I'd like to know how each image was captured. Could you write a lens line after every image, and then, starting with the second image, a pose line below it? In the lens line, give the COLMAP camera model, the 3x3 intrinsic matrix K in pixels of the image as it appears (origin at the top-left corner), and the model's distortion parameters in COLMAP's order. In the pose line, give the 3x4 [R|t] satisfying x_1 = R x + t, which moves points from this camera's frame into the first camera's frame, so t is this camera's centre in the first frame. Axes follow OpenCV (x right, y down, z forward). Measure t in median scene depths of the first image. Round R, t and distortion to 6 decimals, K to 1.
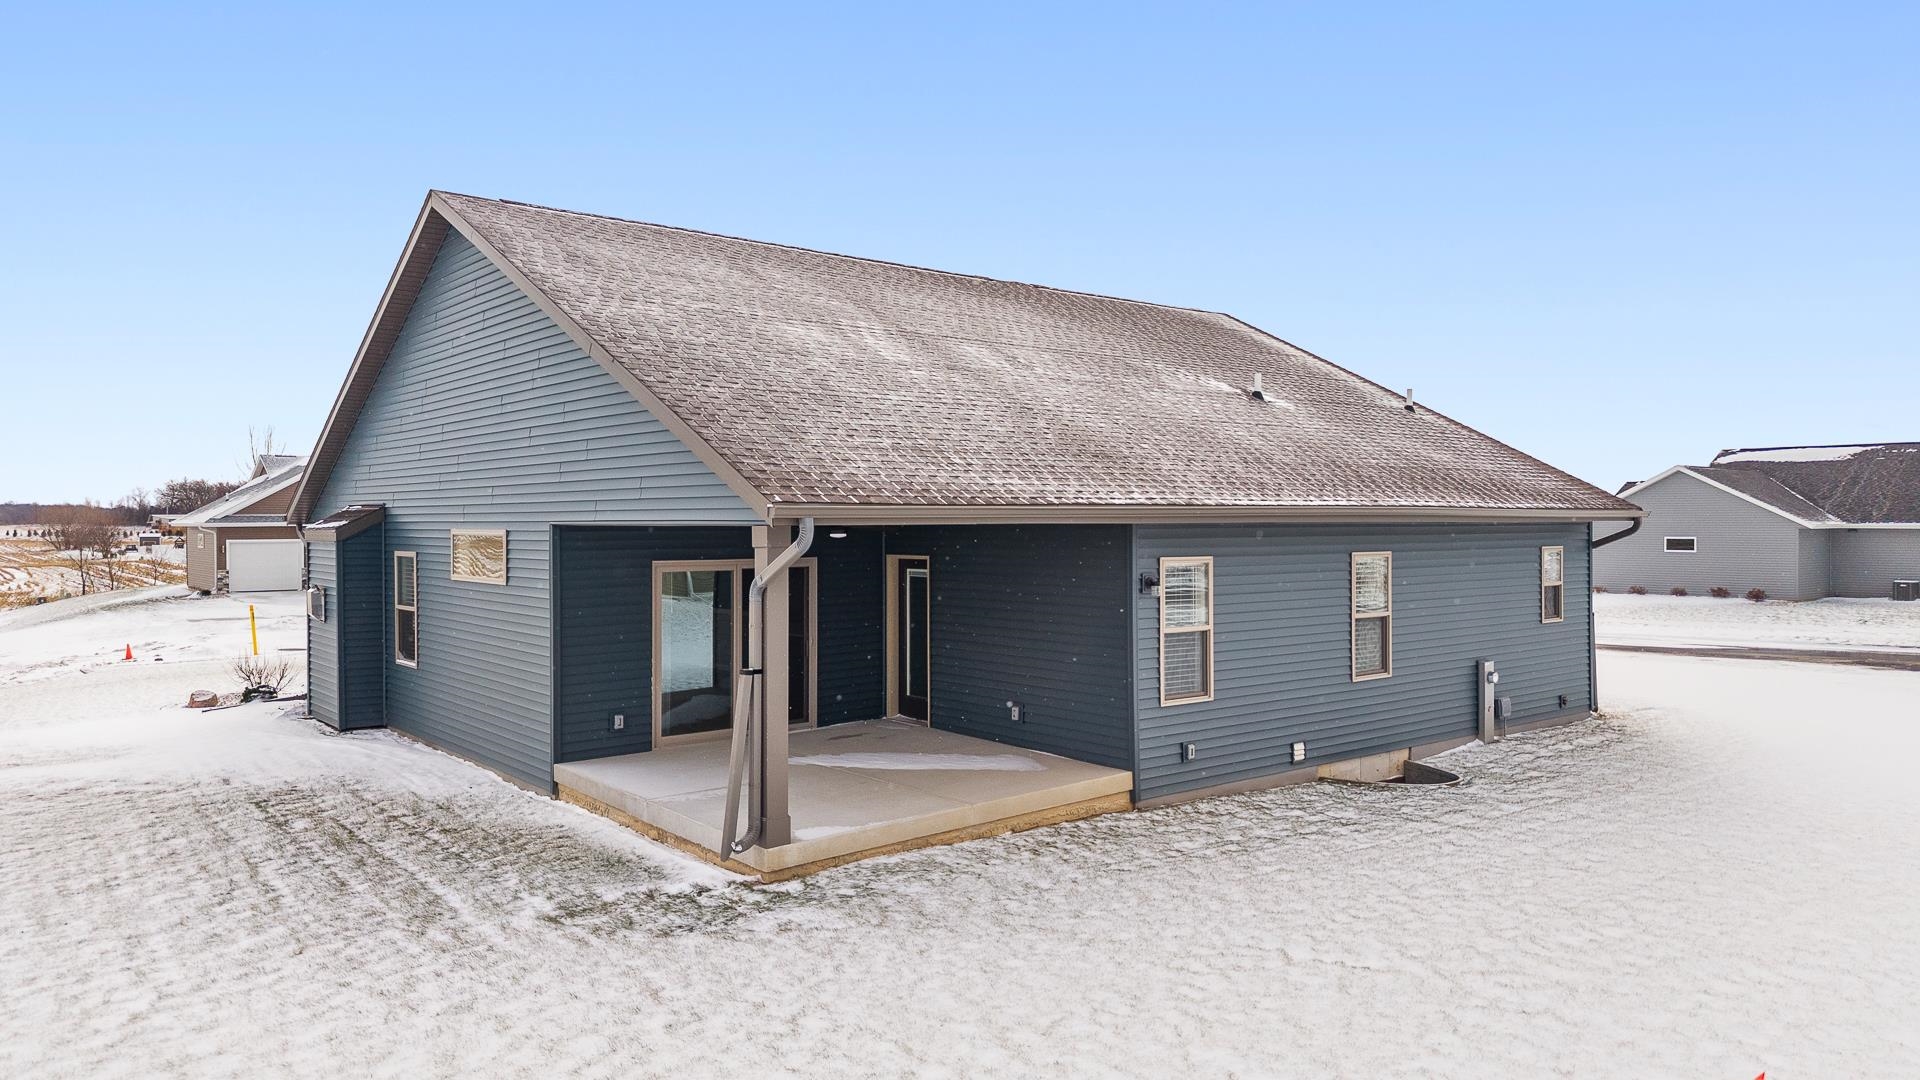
lens RADIAL K [[1293.7, 0, 960.0], [0, 1293.7, 540.0], [0, 0, 1]] dist [0.027687, -0.029375]
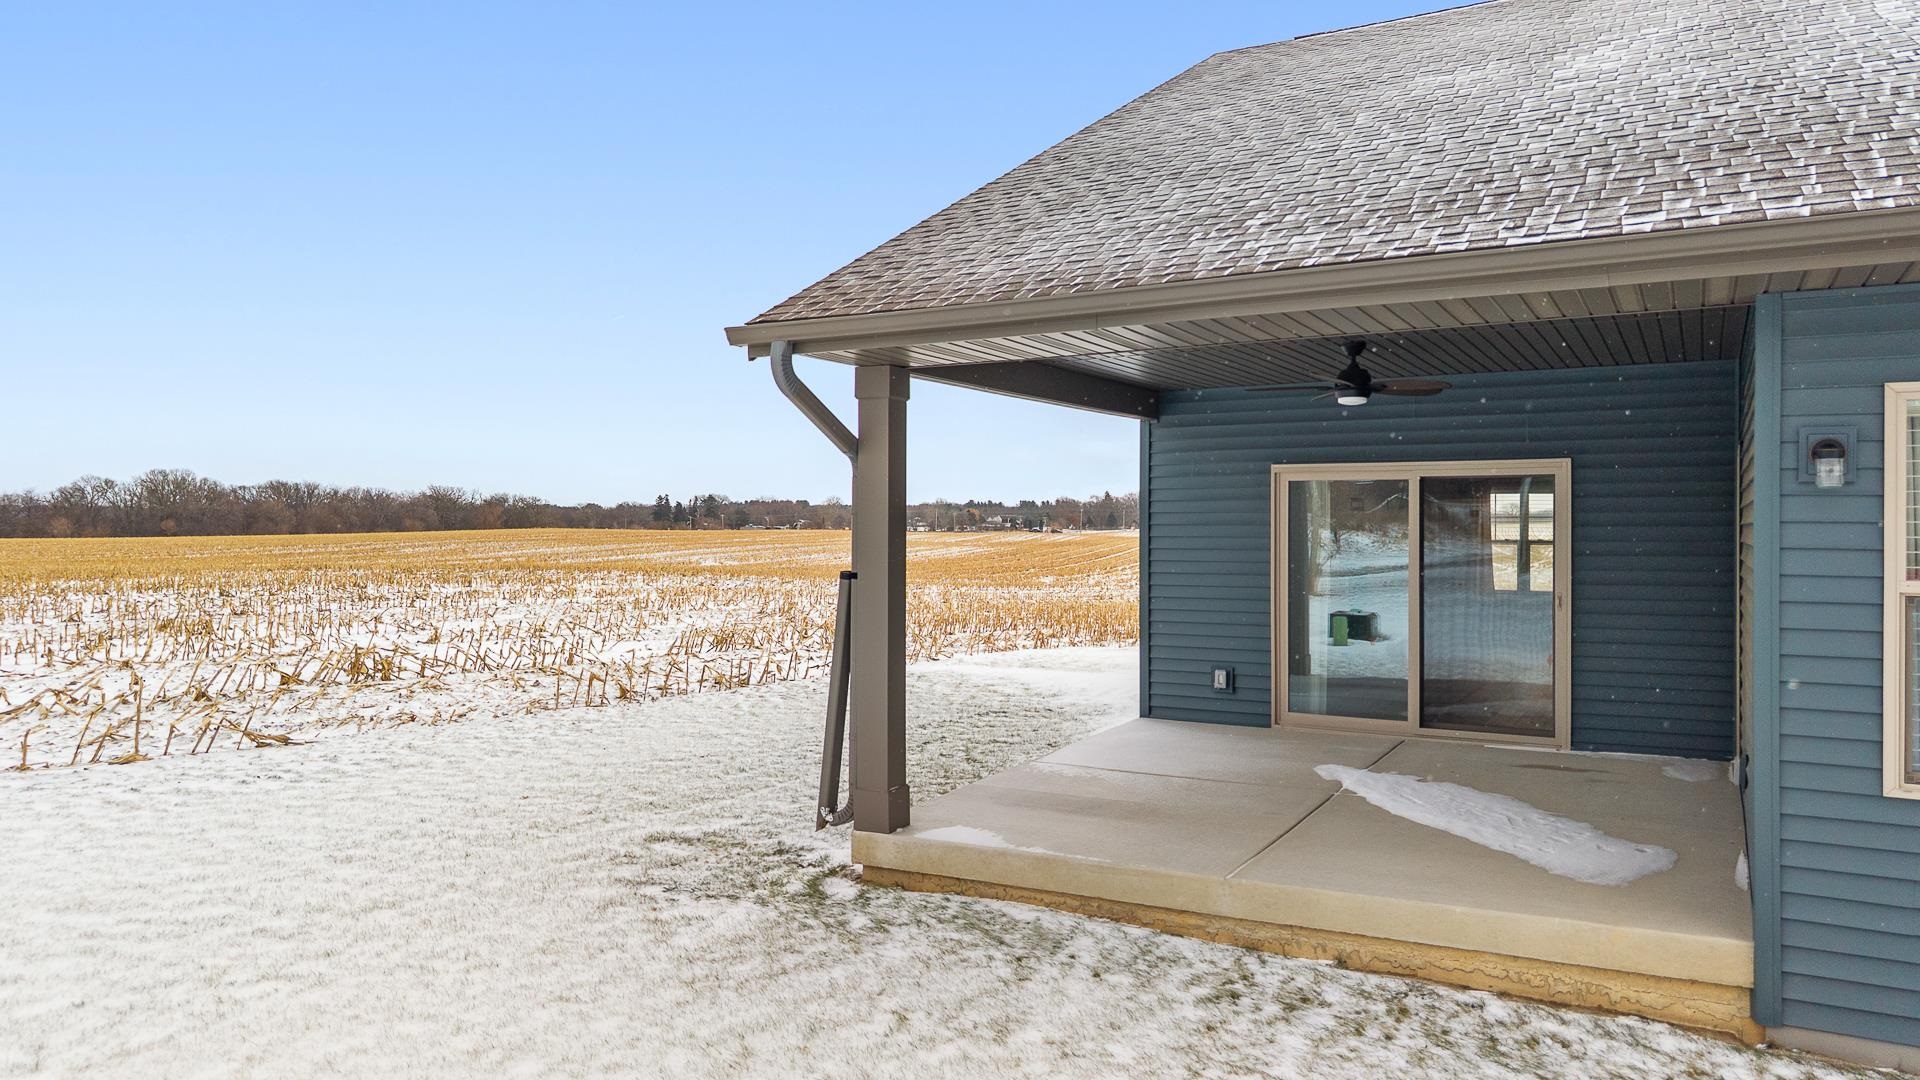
lens RADIAL K [[1293.7, 0, 960.0], [0, 1293.7, 540.0], [0, 0, 1]] dist [0.027687, -0.029375]
pose [[0.343964, 0.014080, -0.938877, 0.415130], [-0.014147, 0.999852, 0.009812, 0.058506], [0.938876, 0.009908, 0.344112, 0.643606]]
